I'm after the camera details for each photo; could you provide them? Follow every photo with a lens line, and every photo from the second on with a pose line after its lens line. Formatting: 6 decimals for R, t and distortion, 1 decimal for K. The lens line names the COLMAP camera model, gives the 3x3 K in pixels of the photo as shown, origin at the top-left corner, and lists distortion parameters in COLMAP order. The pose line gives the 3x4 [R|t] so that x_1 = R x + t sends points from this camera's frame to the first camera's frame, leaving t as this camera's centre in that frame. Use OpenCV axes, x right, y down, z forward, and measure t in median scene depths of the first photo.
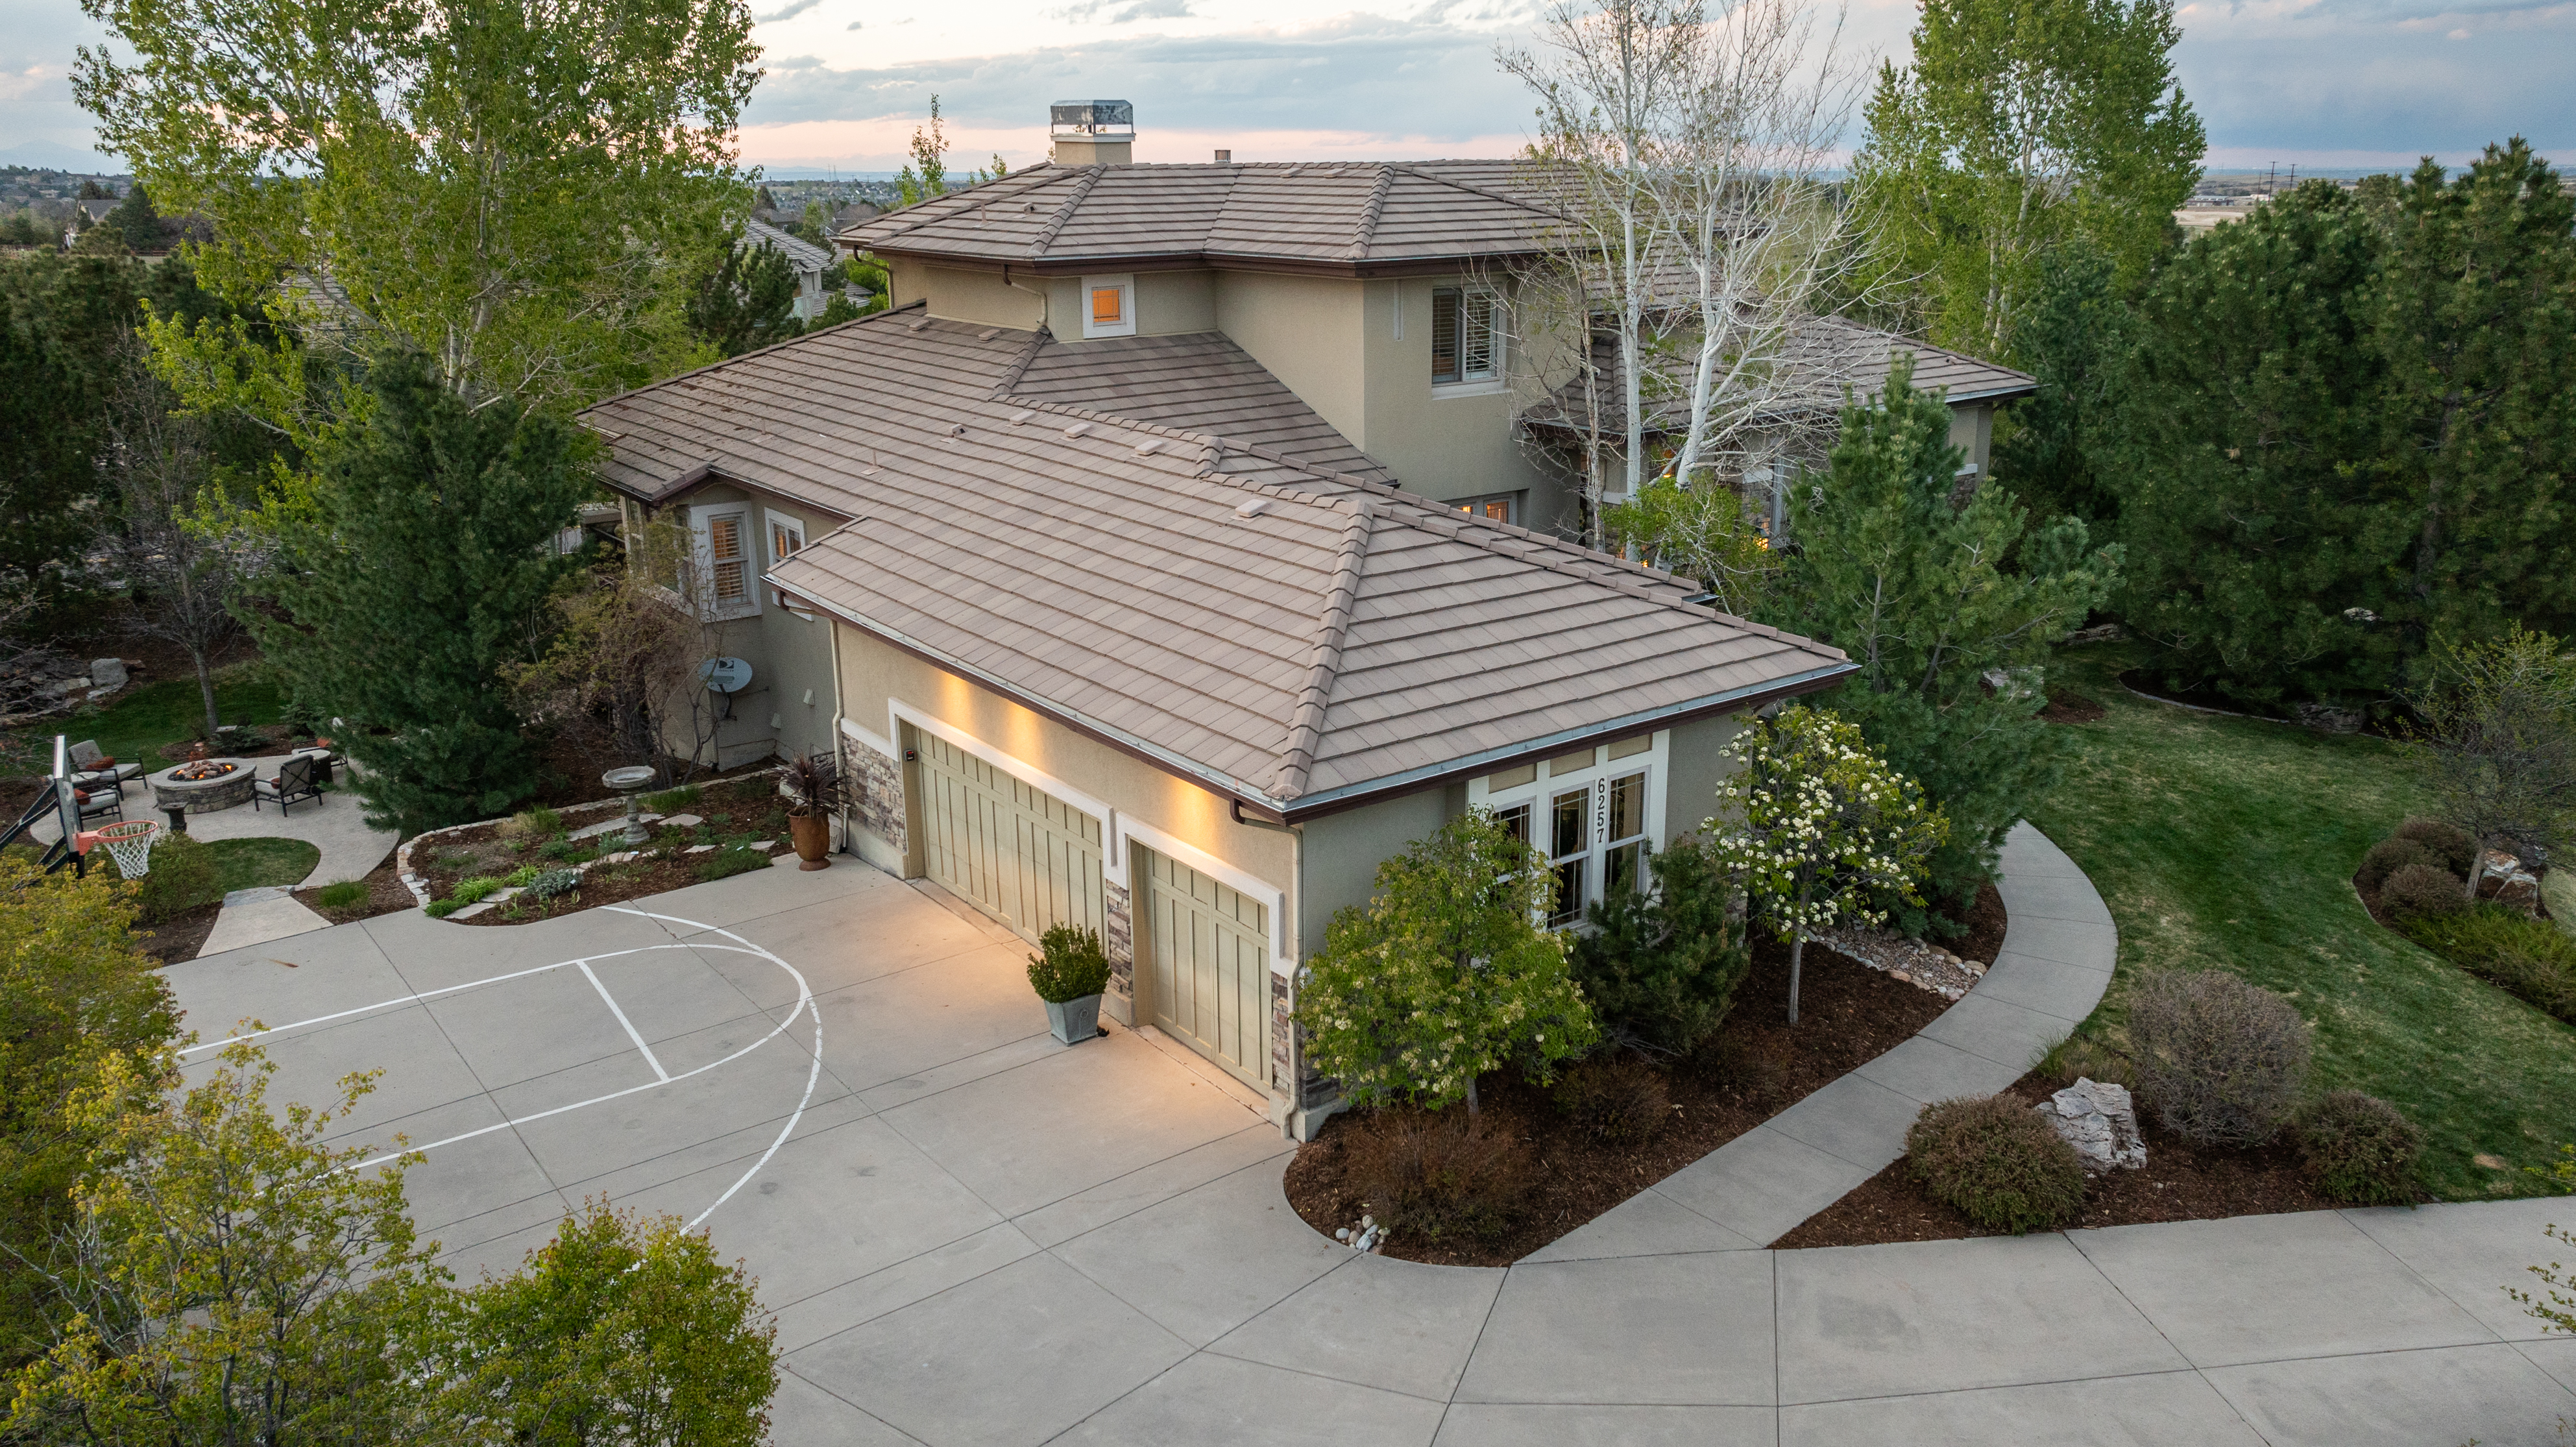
lens RADIAL K [[1823.0, 0, 1297.4], [0, 1823.0, 762.5], [0, 0, 1]] dist [-0.017958, 0.002997]
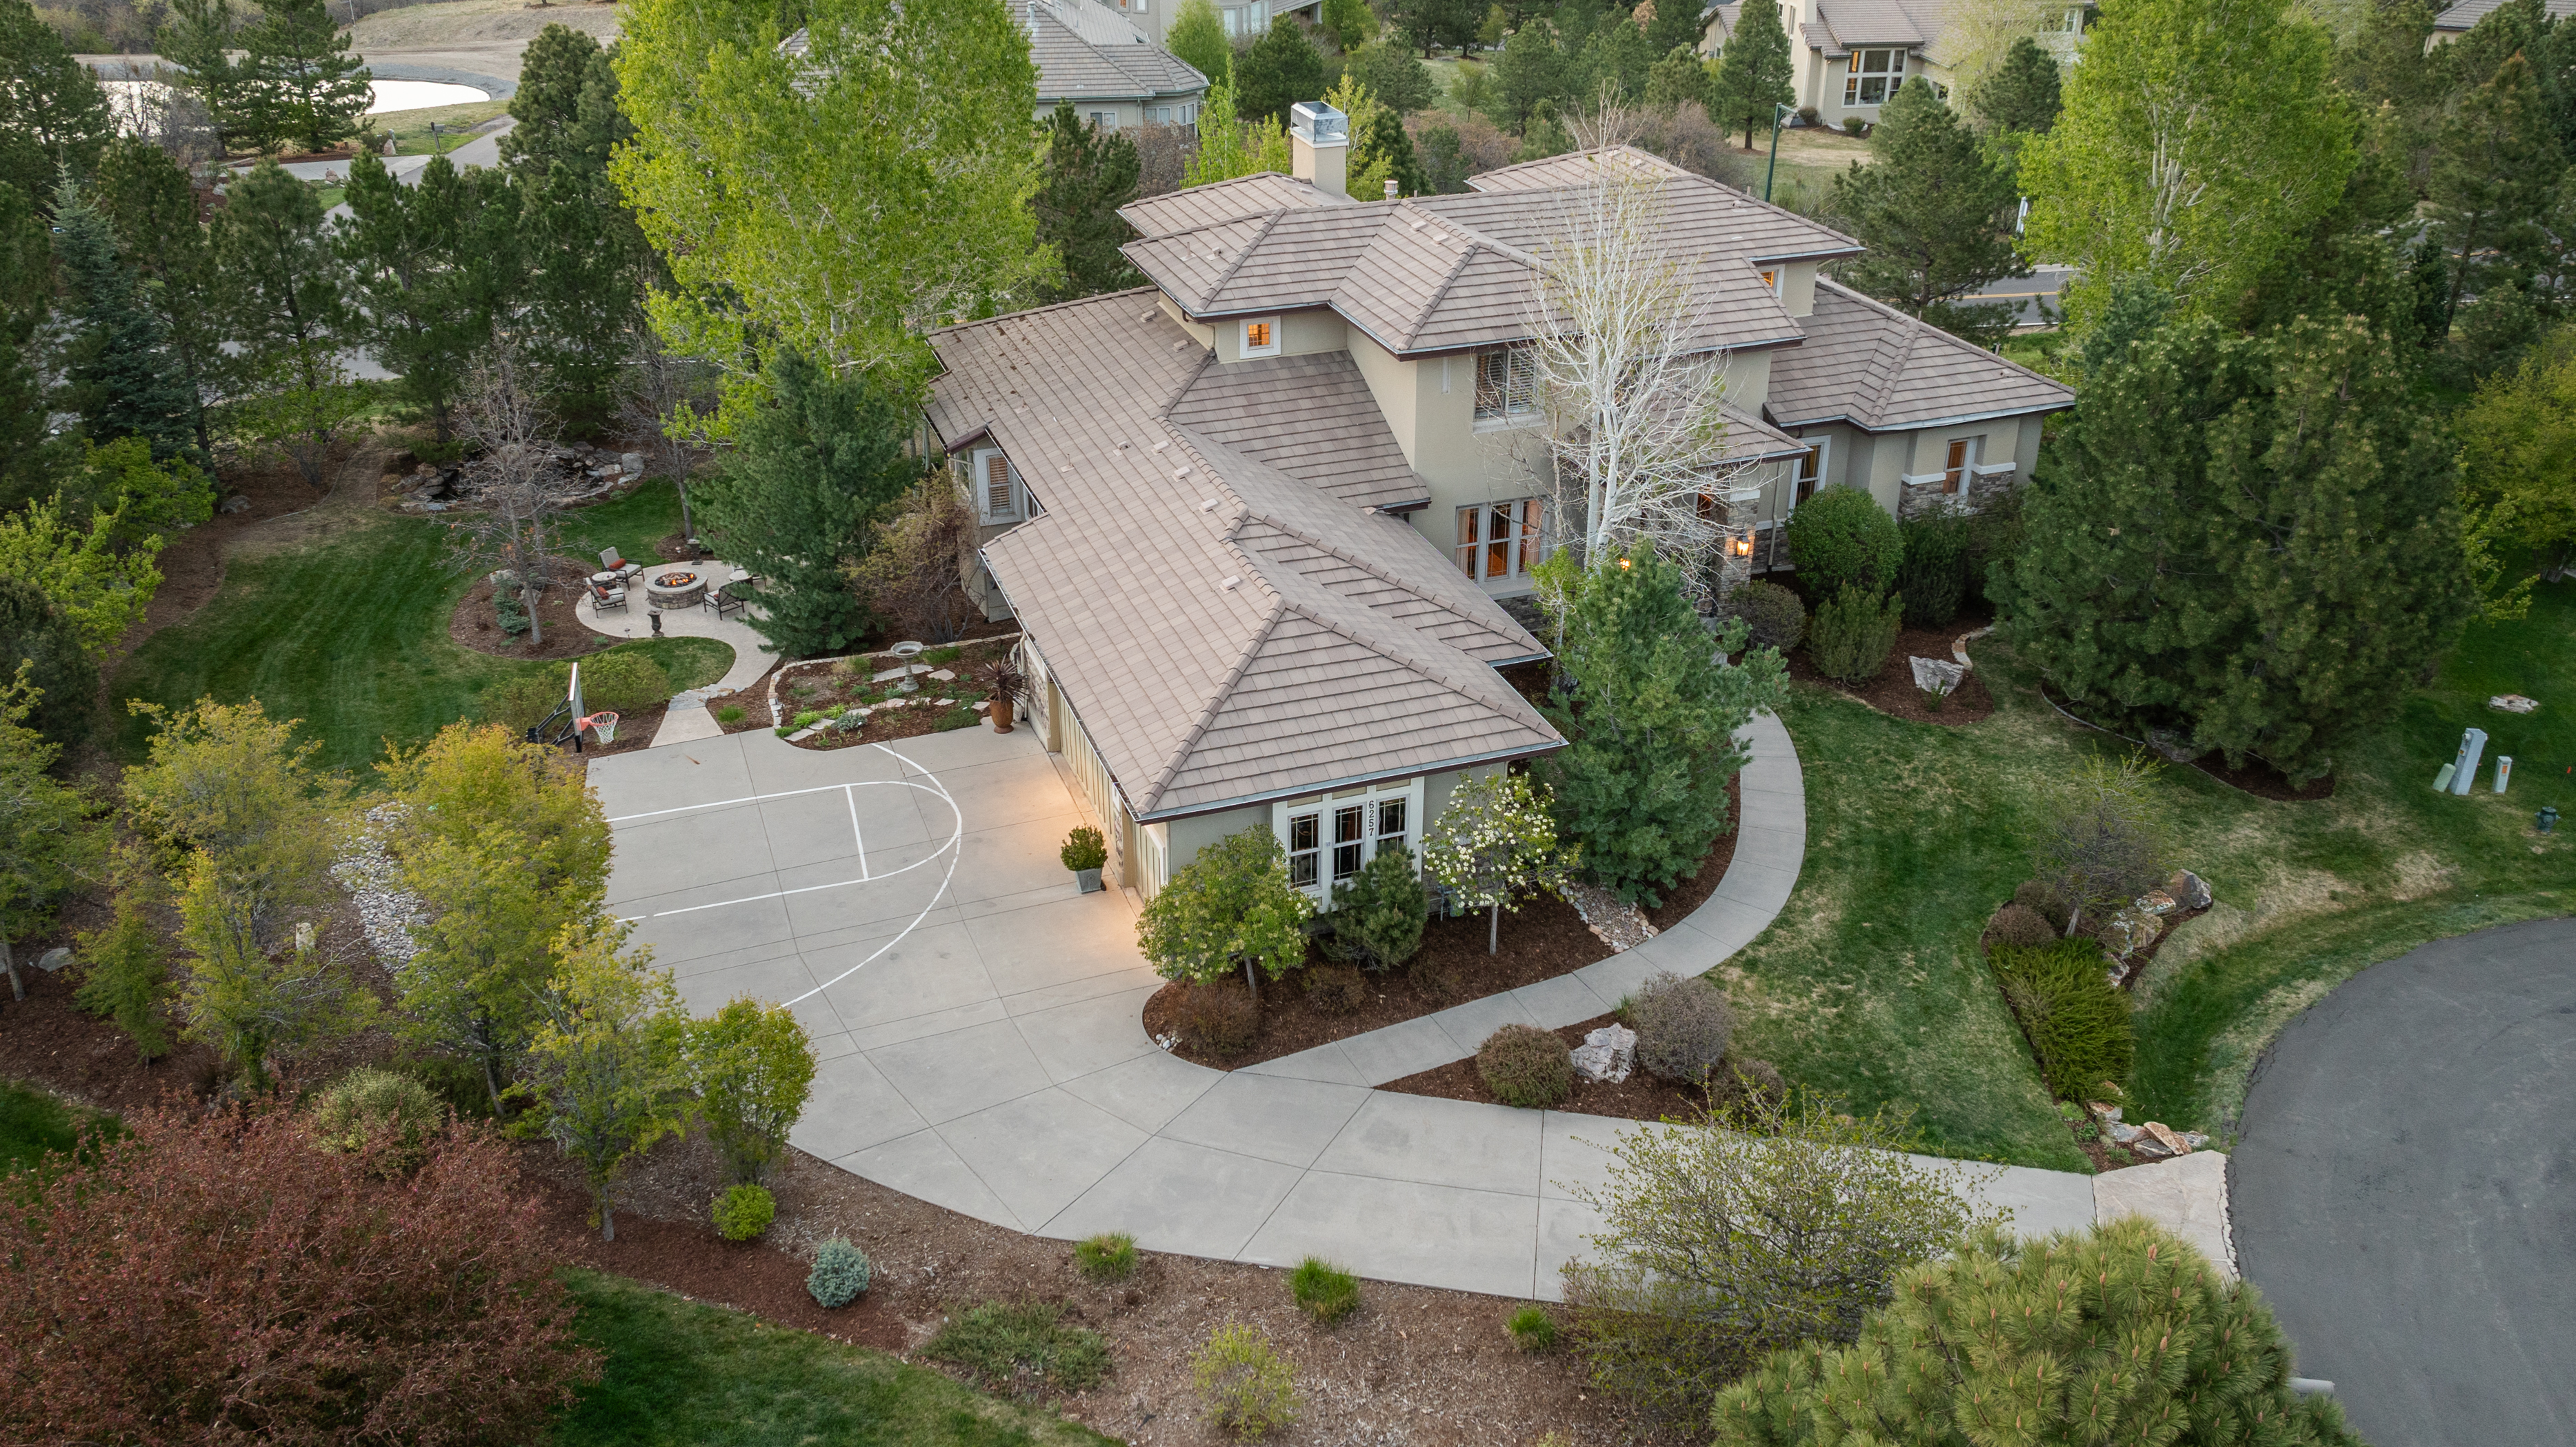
lens RADIAL K [[1889.4, 0, 1288.0], [0, 1889.4, 723.5], [0, 0, 1]] dist [-0.004652, 0.000512]
pose [[0.958281, 0.140542, -0.248889, 0.397883], [-0.094775, 0.977738, 0.187204, -0.292614], [0.269658, -0.155805, 0.950268, -0.514865]]
